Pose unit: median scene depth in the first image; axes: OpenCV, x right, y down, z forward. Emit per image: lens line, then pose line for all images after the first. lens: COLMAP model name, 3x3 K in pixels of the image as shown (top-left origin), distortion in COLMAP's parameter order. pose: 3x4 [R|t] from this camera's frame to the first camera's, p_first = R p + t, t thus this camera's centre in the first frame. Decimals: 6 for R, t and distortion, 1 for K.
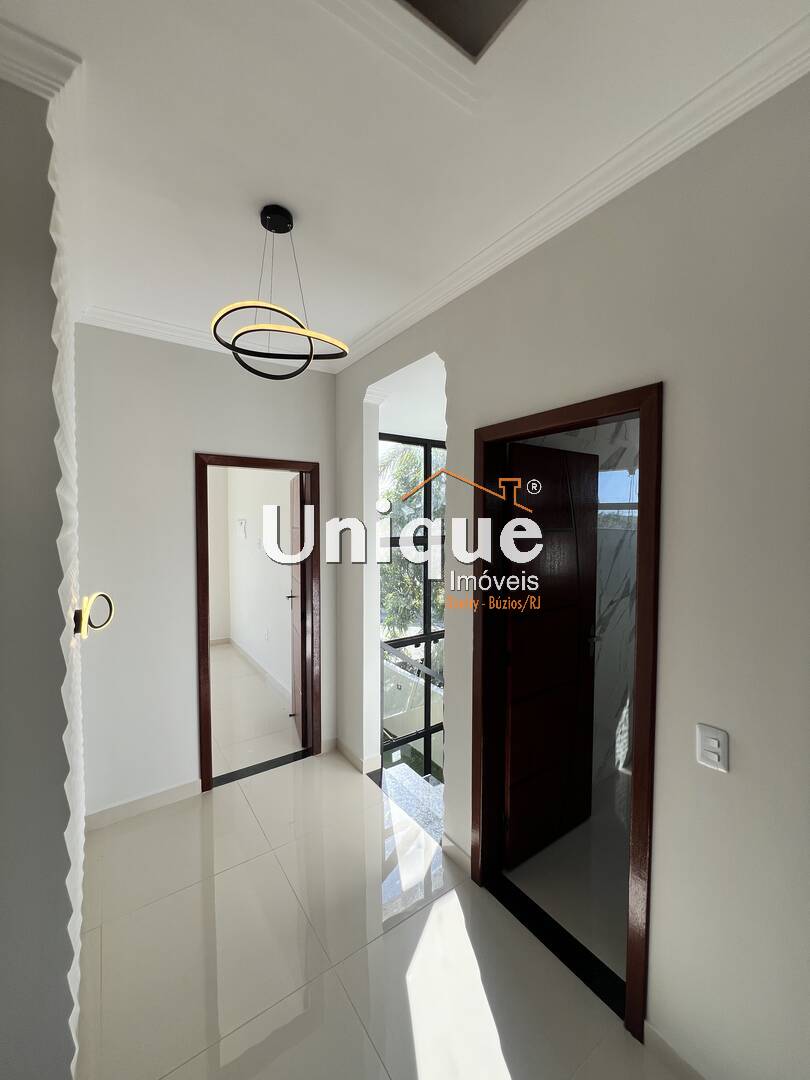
lens RADIAL K [[432.0, 0, 405.0], [0, 432.0, 540.0], [0, 0, 1]] dist [-0.001186, 0.000324]
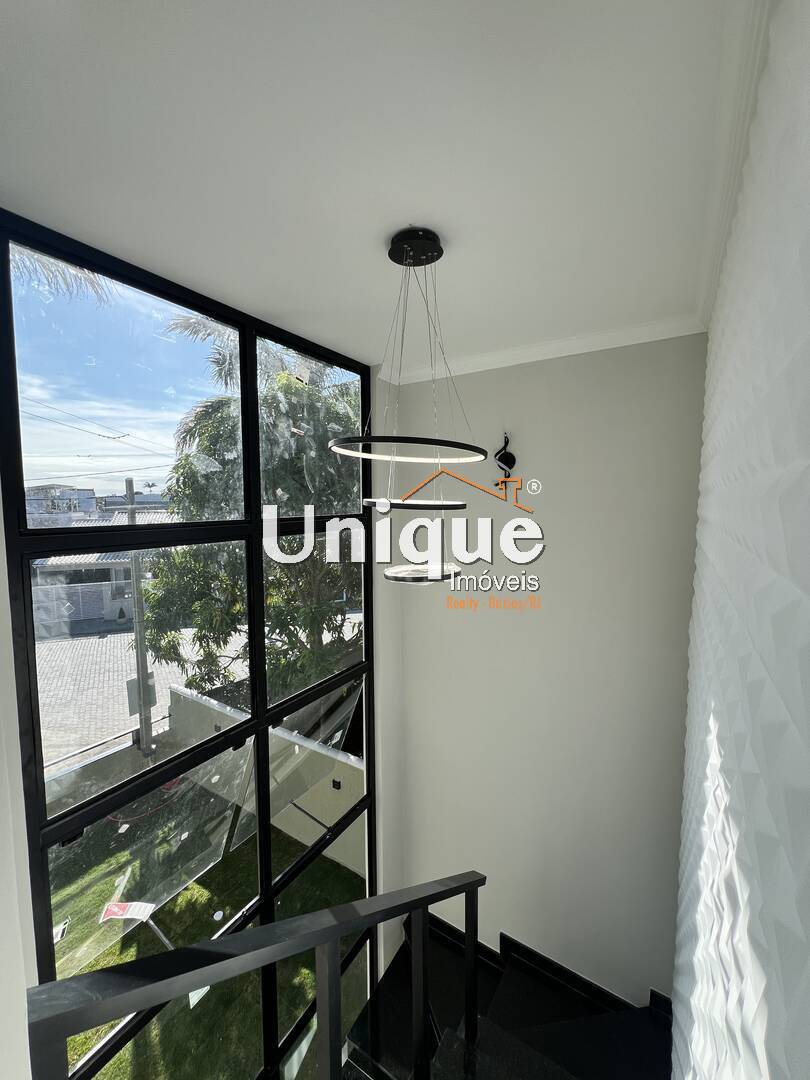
lens RADIAL K [[432.0, 0, 405.0], [0, 432.0, 540.0], [0, 0, 1]] dist [-0.001186, 0.000324]
pose [[0.923228, -0.034475, 0.382704, 0.022749], [0.017981, 0.998752, 0.046594, -0.006766], [-0.383832, -0.036135, 0.922696, 0.482609]]
